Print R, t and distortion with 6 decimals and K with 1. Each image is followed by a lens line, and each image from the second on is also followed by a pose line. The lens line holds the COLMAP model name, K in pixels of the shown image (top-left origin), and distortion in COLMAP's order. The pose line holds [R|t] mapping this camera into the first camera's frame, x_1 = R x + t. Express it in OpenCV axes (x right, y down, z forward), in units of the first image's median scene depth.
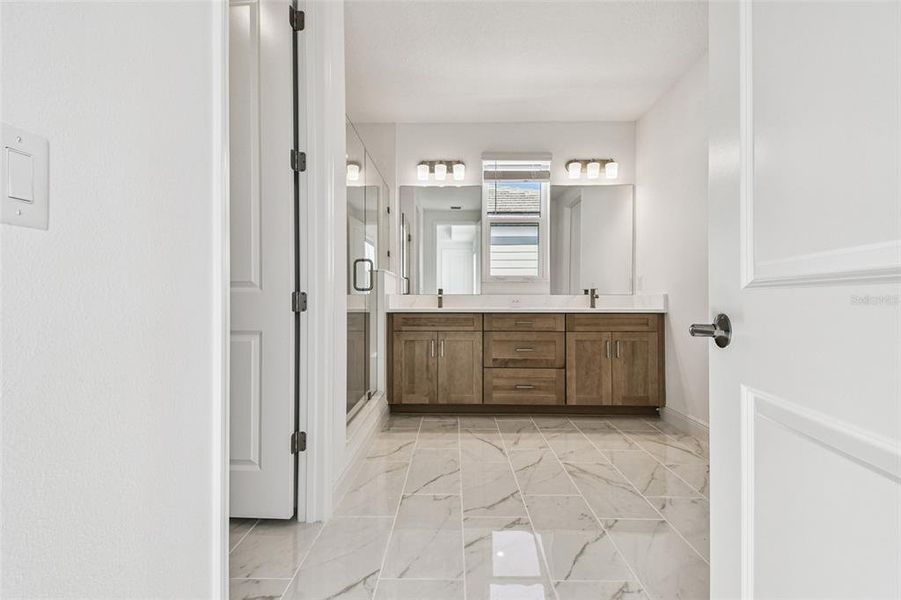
lens RADIAL K [[400.8, 0, 448.9], [0, 400.8, 300.7], [0, 0, 1]] dist [0.010488, -0.003437]
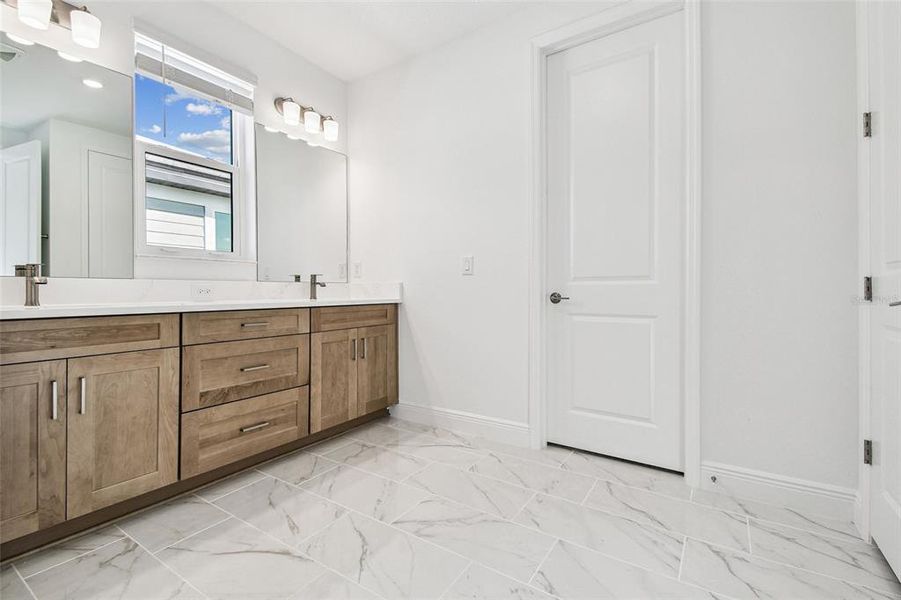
lens RADIAL K [[400.8, 0, 451.7], [0, 400.8, 293.6], [0, 0, 1]] dist [0.010488, -0.003437]
pose [[0.528914, -0.009797, 0.848619, -0.181460], [0.002108, 0.999945, 0.010230, 0.000163], [-0.848673, -0.003622, 0.528906, 0.405905]]
